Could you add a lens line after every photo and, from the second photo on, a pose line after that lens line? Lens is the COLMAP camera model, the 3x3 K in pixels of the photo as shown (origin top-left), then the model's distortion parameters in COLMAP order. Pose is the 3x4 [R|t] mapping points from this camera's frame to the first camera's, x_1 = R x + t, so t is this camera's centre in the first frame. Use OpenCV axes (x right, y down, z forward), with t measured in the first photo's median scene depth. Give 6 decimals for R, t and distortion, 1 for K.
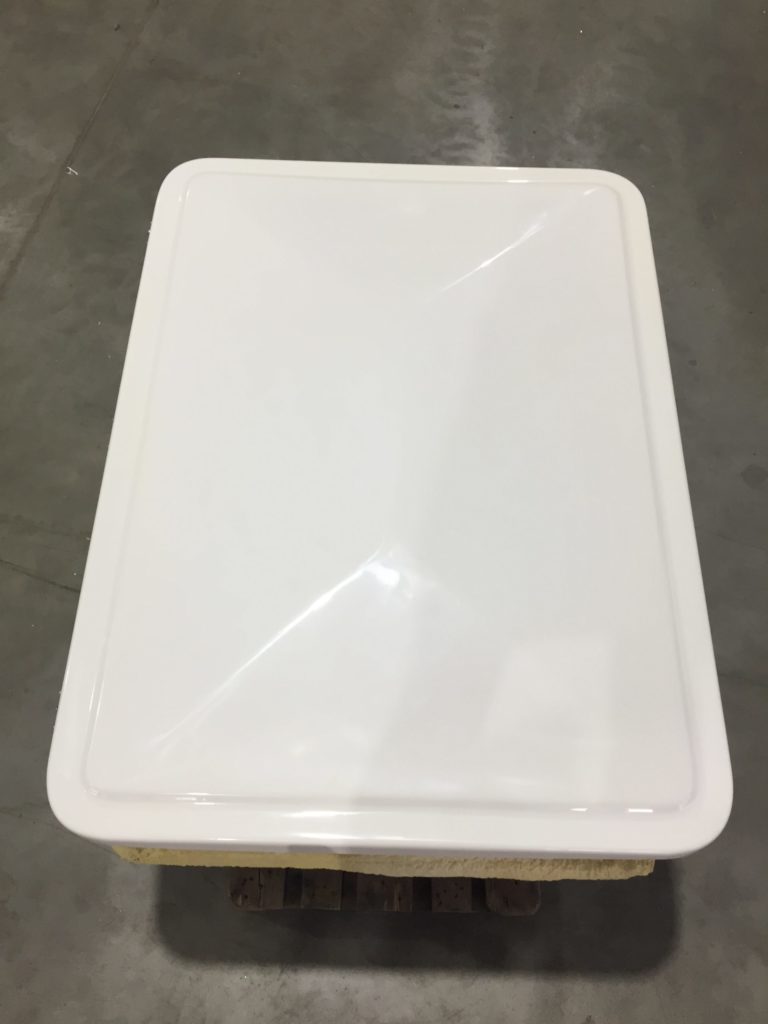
lens RADIAL K [[881.2, 0, 384.0], [0, 881.2, 512.0], [0, 0, 1]] dist [0.086722, -0.107337]
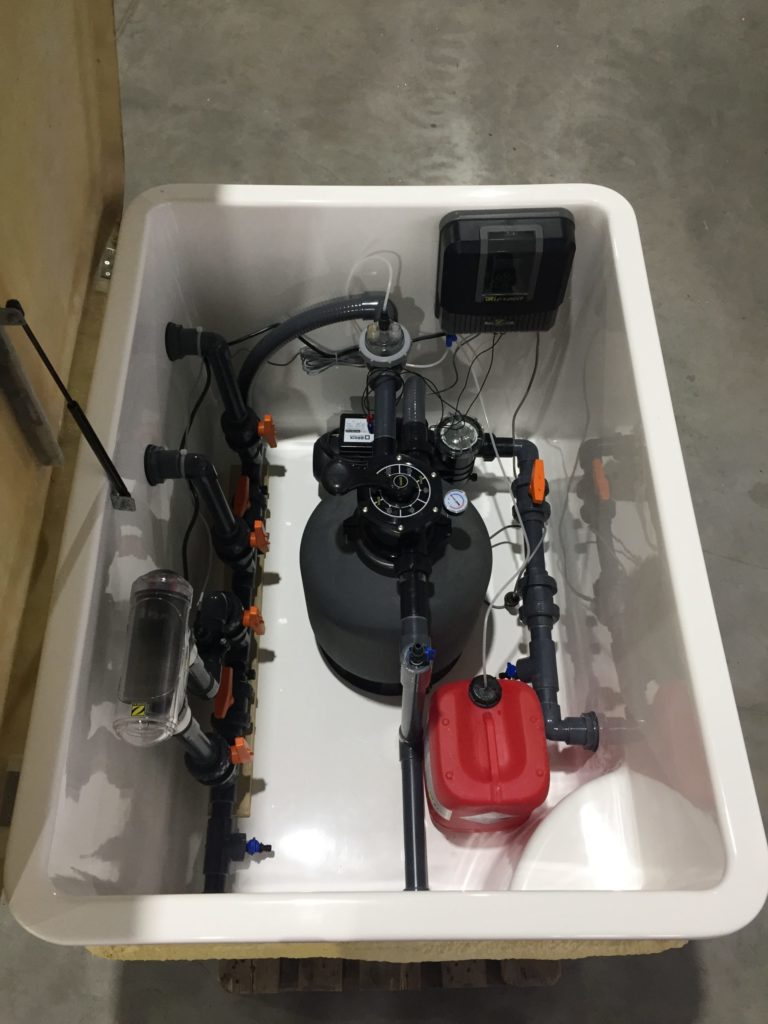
lens RADIAL K [[881.2, 0, 384.0], [0, 881.2, 512.0], [0, 0, 1]] dist [0.086722, -0.107337]
pose [[0.999239, -0.037520, 0.010684, 0.001332], [0.037828, 0.998825, -0.030295, -0.006629], [-0.009535, 0.030676, 0.999484, 0.043682]]
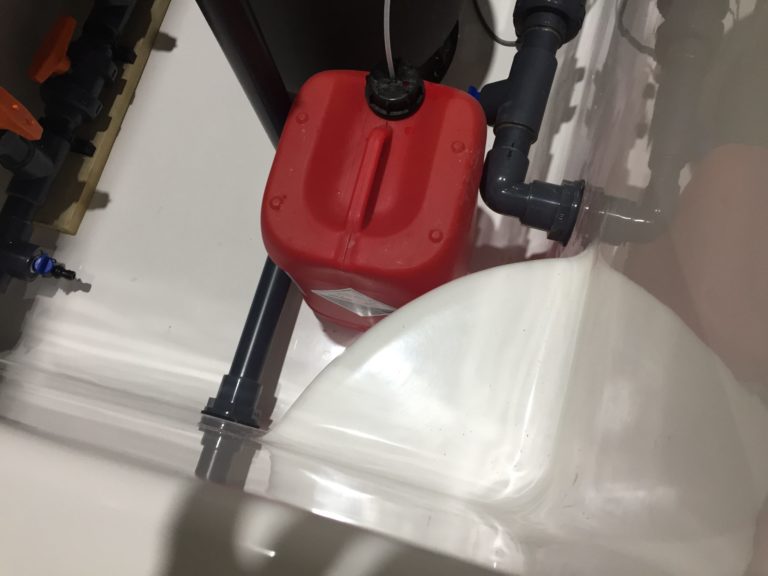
lens RADIAL K [[660.9, 0, 380.1], [0, 660.9, 287.6], [0, 0, 1]] dist [0.086722, -0.107337]
pose [[0.963157, 0.210217, -0.167745, 0.171892], [-0.175898, 0.964213, 0.198377, 0.171894], [0.203444, -0.161562, 0.965665, 0.526081]]
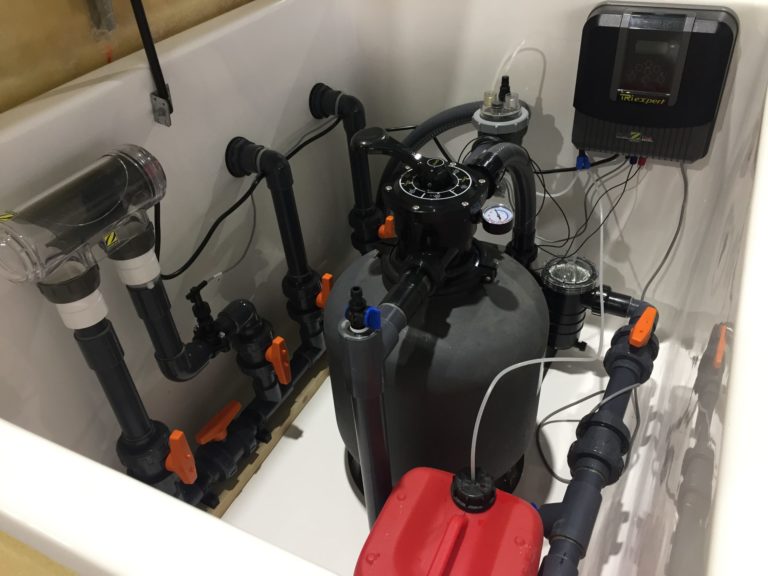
lens RADIAL K [[660.9, 0, 380.1], [0, 660.9, 287.6], [0, 0, 1]] dist [0.086722, -0.107337]
pose [[0.899994, 0.206192, -0.384052, 0.188986], [-0.353277, 0.861150, -0.365535, 0.210448], [0.255356, 0.464656, 0.847873, 0.409204]]
